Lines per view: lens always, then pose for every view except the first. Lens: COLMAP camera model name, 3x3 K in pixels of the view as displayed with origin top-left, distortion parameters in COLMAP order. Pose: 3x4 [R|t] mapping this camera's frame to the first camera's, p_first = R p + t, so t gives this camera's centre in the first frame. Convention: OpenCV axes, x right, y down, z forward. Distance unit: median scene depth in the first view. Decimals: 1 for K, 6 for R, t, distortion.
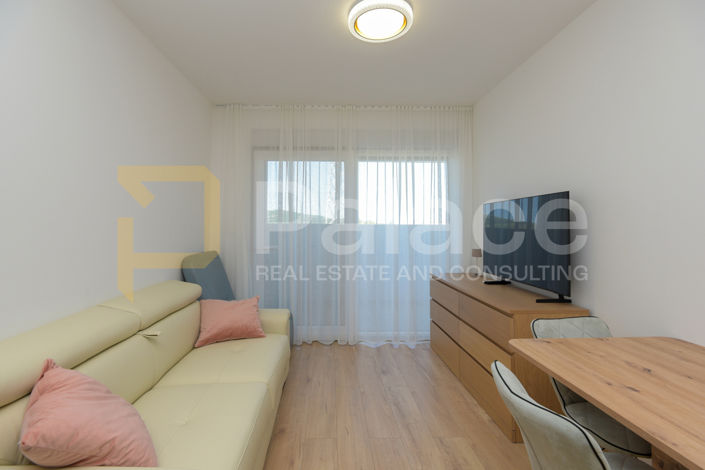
lens RADIAL K [[322.4, 0, 355.7], [0, 322.4, 234.9], [0, 0, 1]] dist [-0.001246, -0.013641]
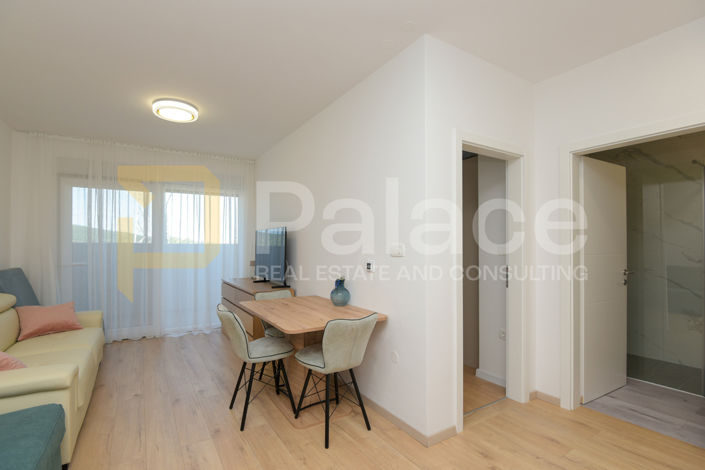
lens RADIAL K [[355.2, 0, 351.2], [0, 355.2, 244.5], [0, 0, 1]] dist [-0.029935, 0.000208]
pose [[0.895882, -0.002862, 0.444284, 0.054527], [0.013601, 0.999687, -0.020986, 0.010818], [-0.444085, 0.024844, 0.895640, -0.583545]]
